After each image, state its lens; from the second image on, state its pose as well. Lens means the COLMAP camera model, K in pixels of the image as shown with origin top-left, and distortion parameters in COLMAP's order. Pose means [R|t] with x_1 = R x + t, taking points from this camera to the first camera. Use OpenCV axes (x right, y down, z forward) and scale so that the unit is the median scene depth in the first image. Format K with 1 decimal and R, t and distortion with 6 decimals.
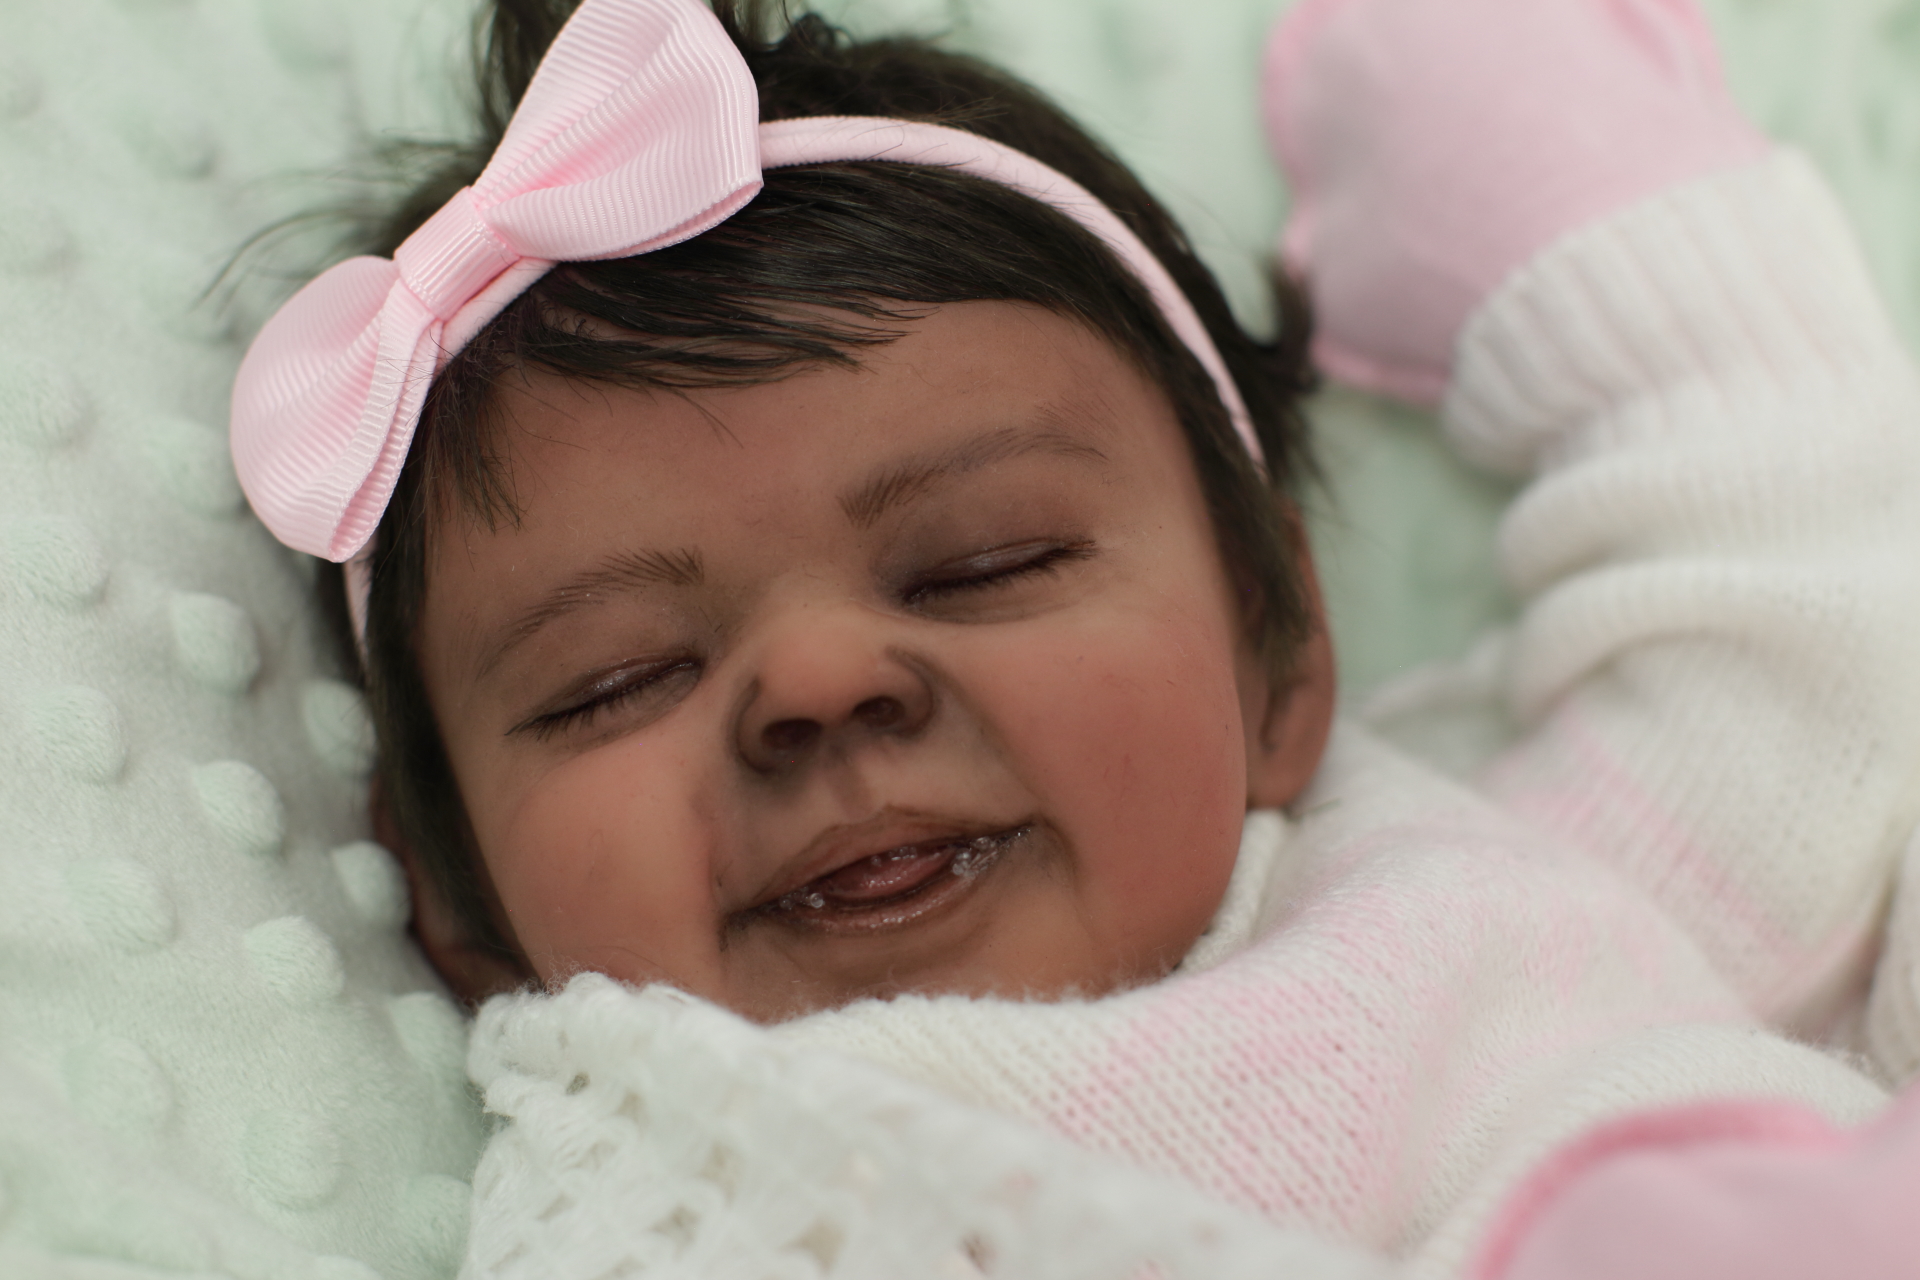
lens RADIAL K [[4376.9, 0, 960.0], [0, 4376.9, 640.0], [0, 0, 1]] dist [-0.178723, 0.147209]
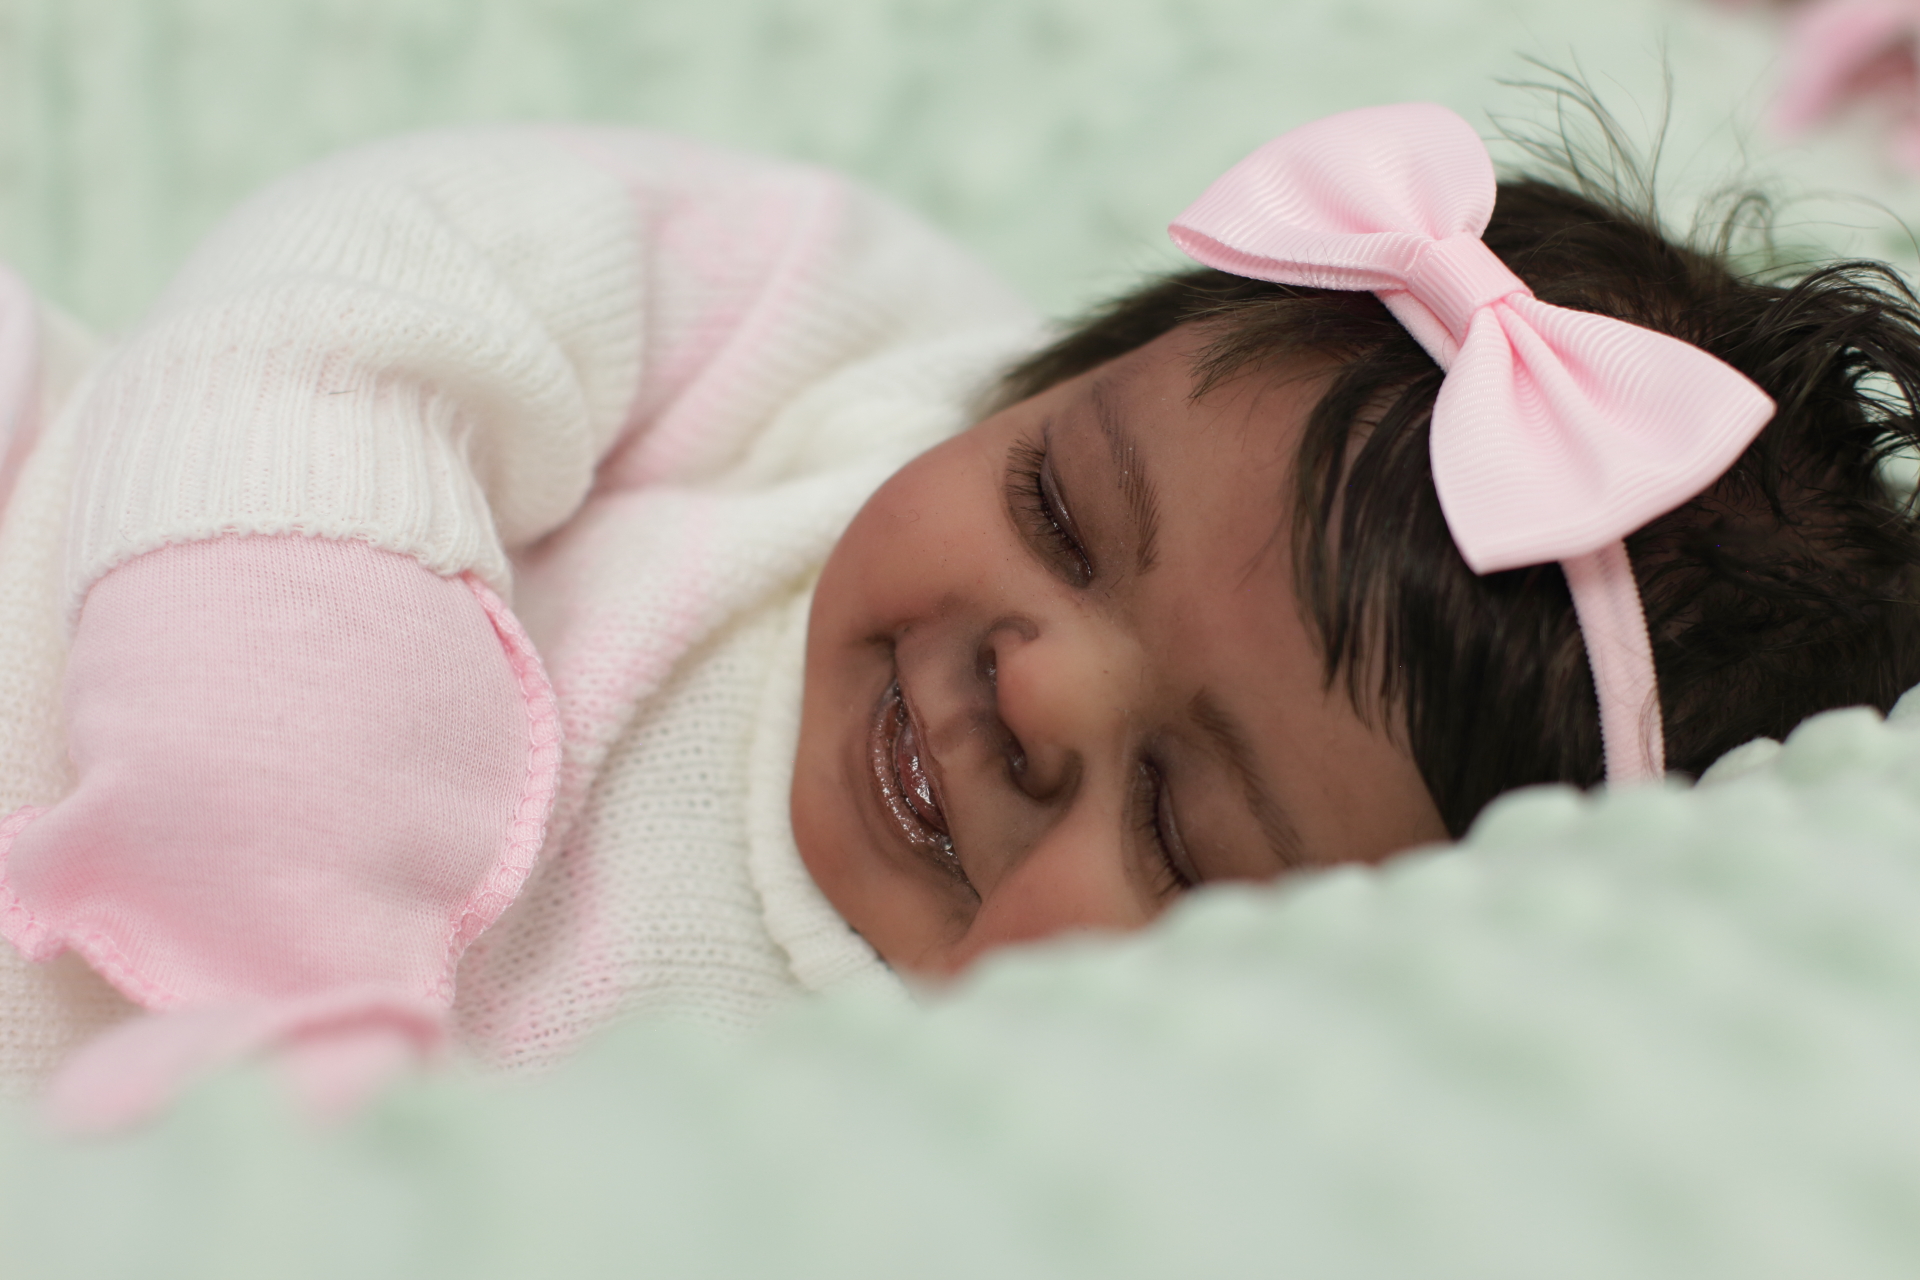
lens RADIAL K [[4305.4, 0, 960.0], [0, 4305.4, 640.0], [0, 0, 1]] dist [-0.157545, 0.097015]
pose [[0.098833, 0.989888, -0.101751, 0.061802], [-0.817172, 0.139085, 0.559362, -0.573221], [0.567857, 0.027865, 0.822655, 0.094177]]
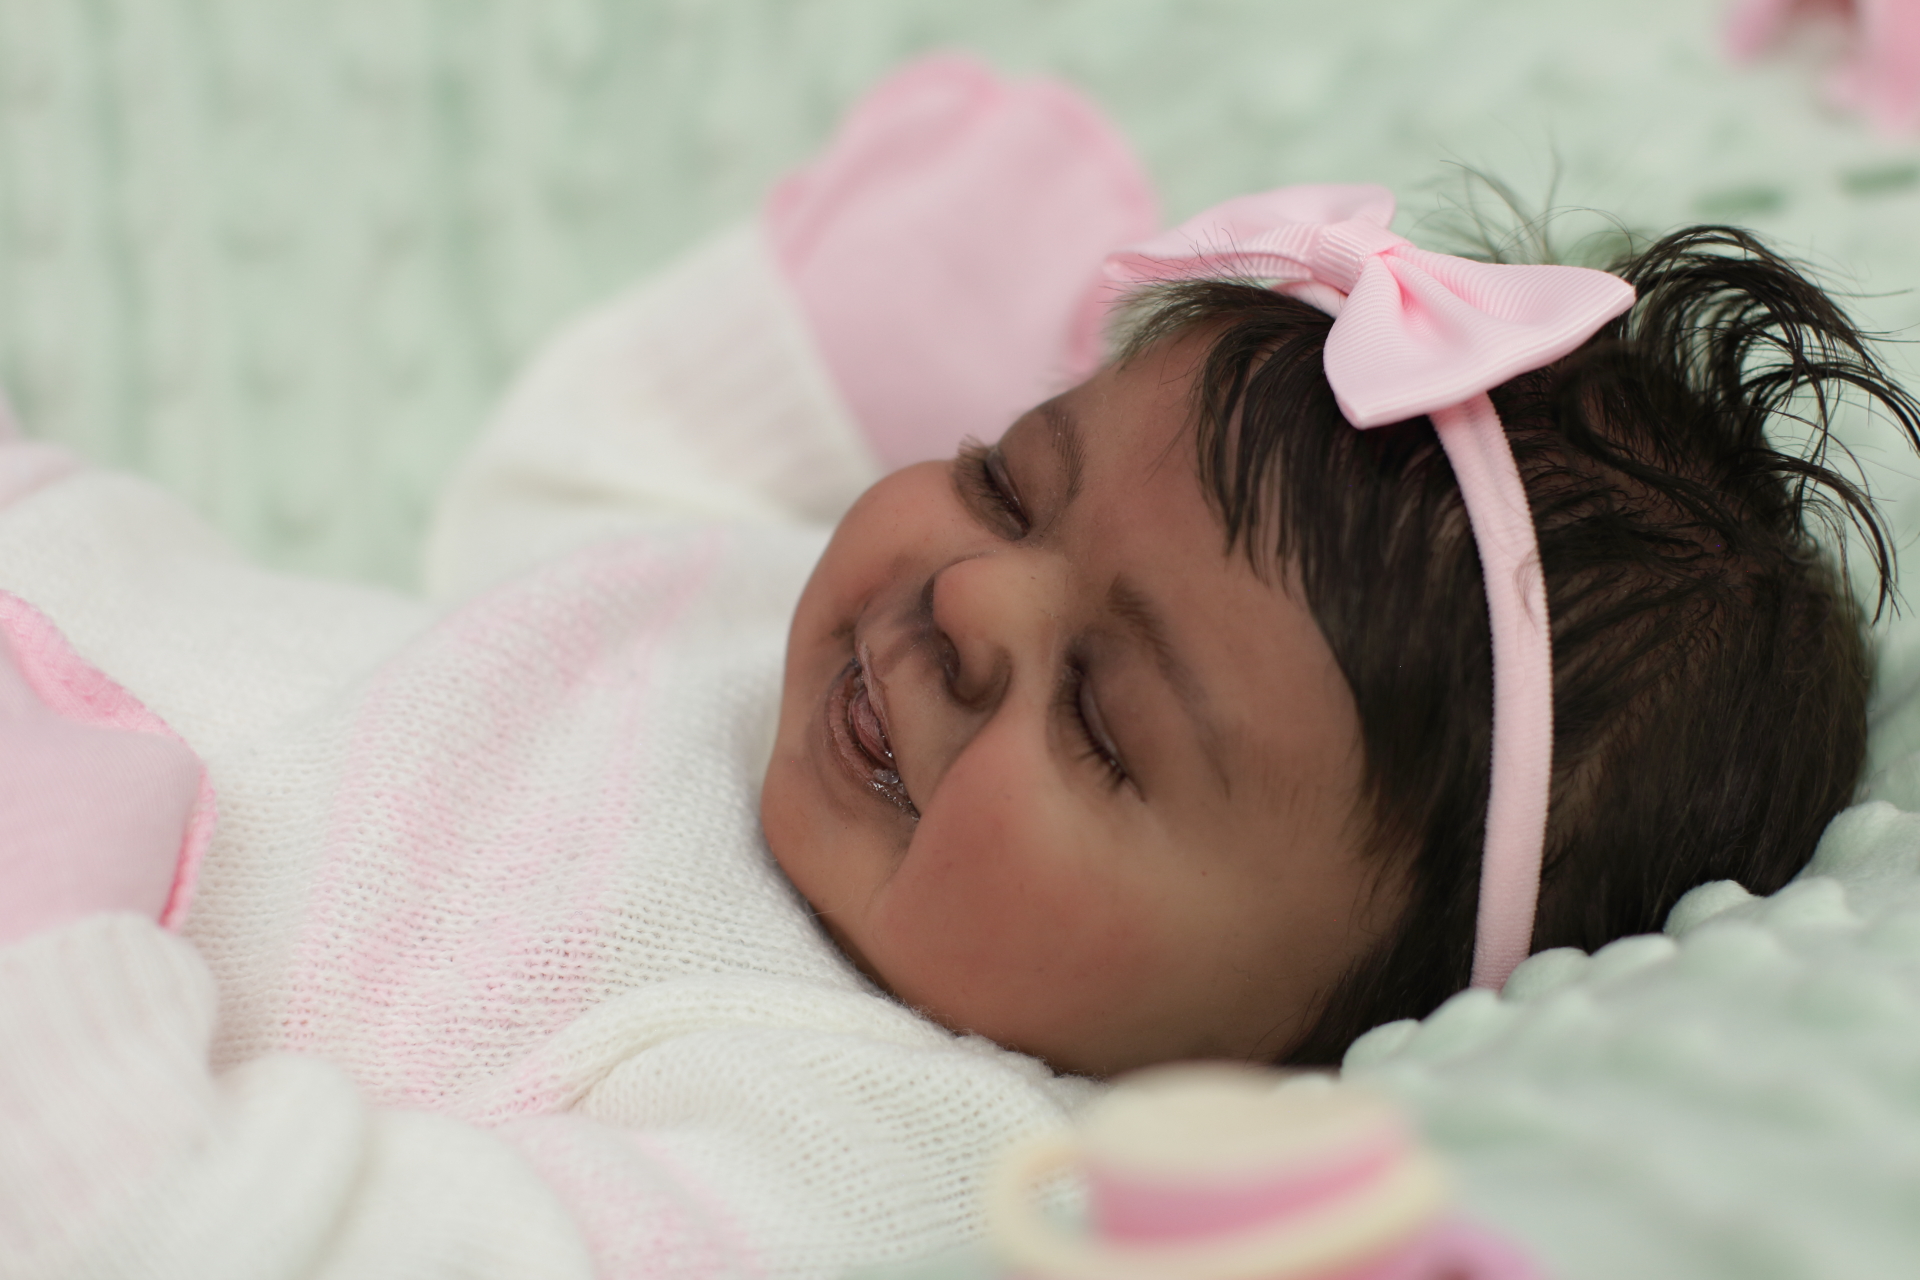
lens RADIAL K [[4376.9, 0, 960.0], [0, 4376.9, 640.0], [0, 0, 1]] dist [-0.178723, 0.147209]
pose [[0.072194, 0.872191, -0.483808, 0.542027], [-0.766082, 0.359106, 0.533067, -0.608348], [0.638675, 0.332153, 0.694095, 0.172240]]
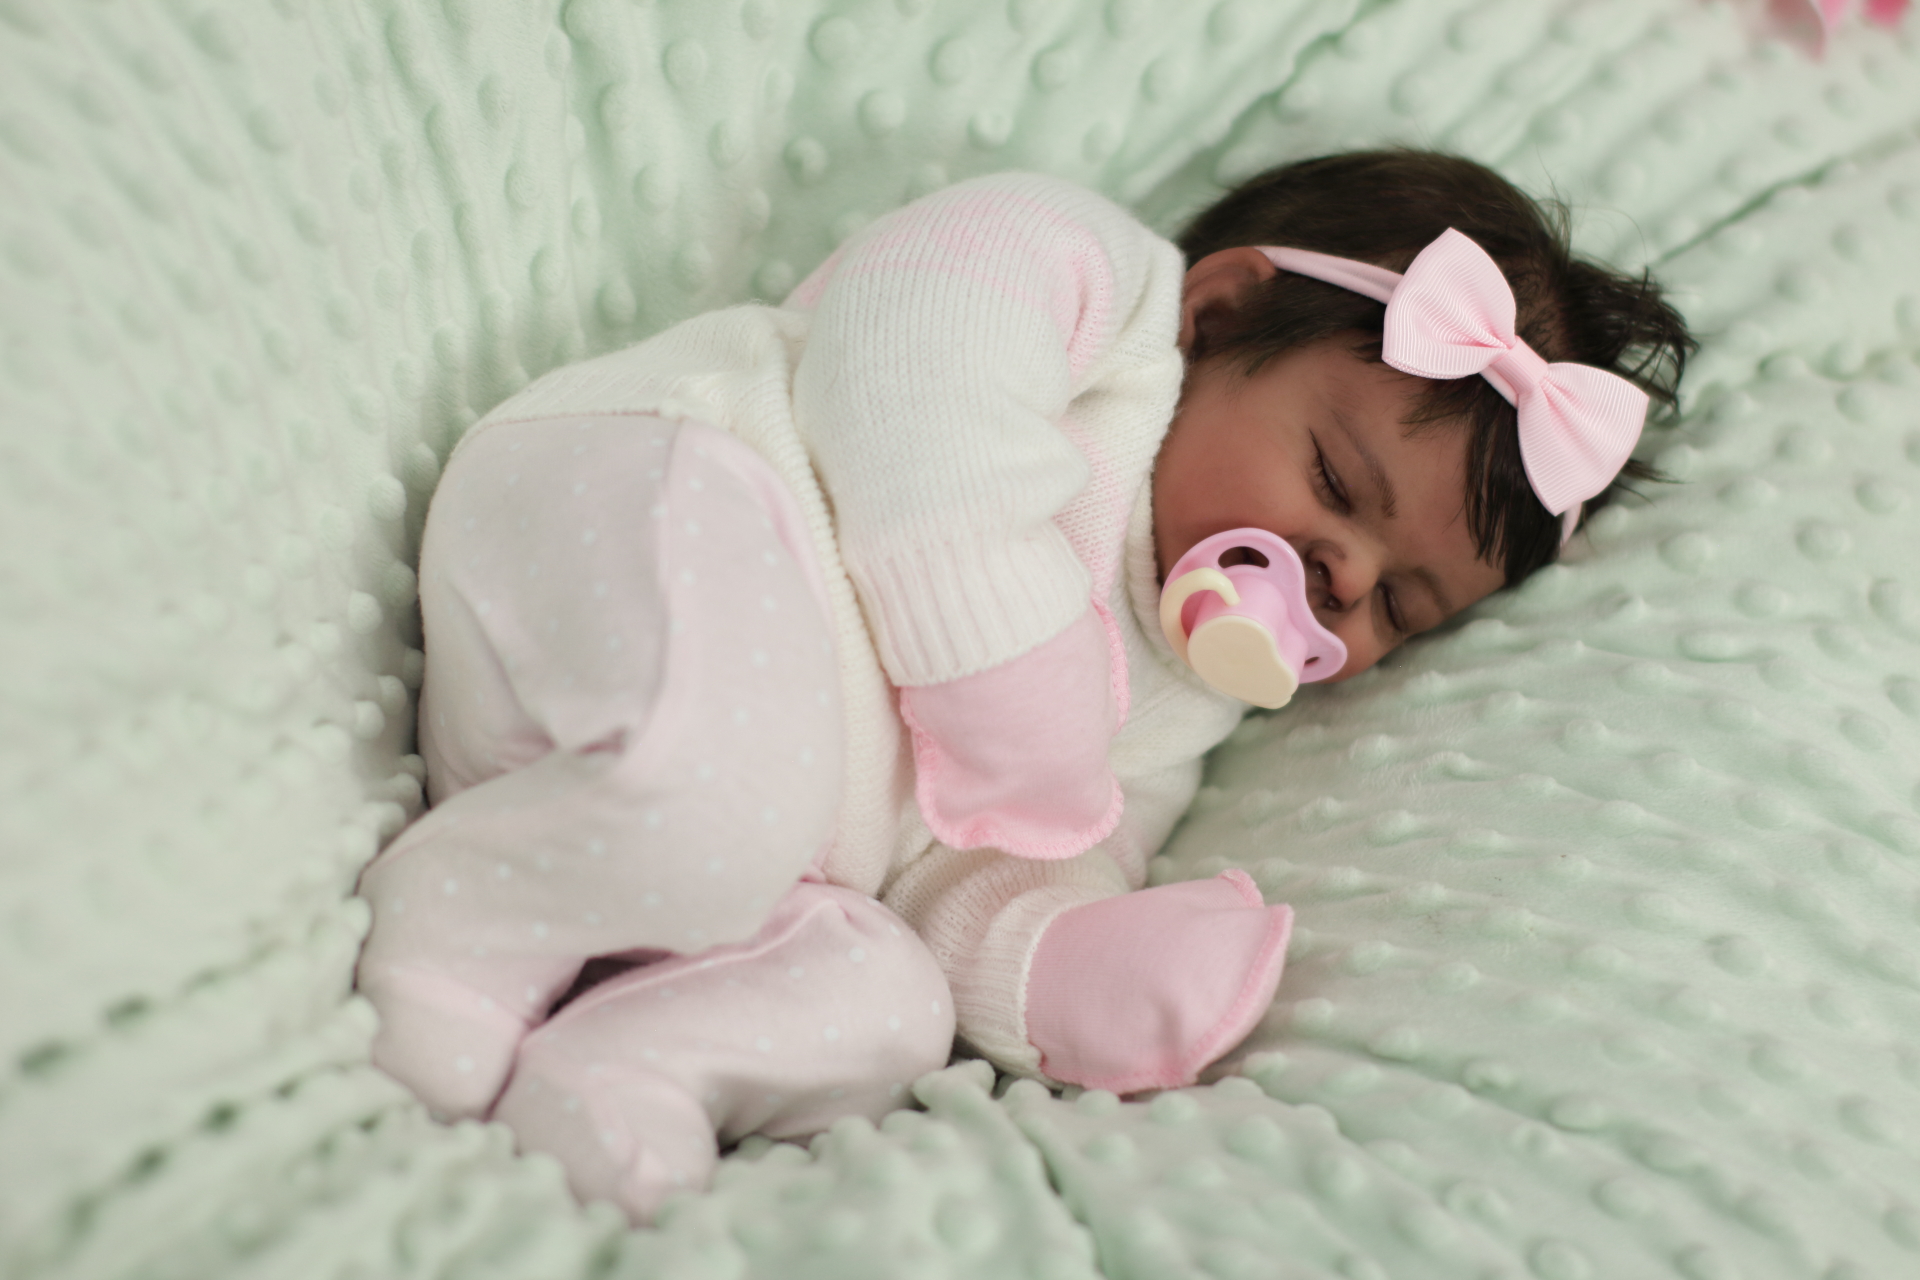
lens RADIAL K [[4305.4, 0, 960.0], [0, 4305.4, 640.0], [0, 0, 1]] dist [-0.157545, 0.097015]
pose [[0.104926, 0.765650, 0.634643, -1.487606], [-0.994409, 0.088412, 0.057744, 0.084685], [-0.011899, -0.637153, 0.770645, -0.807591]]
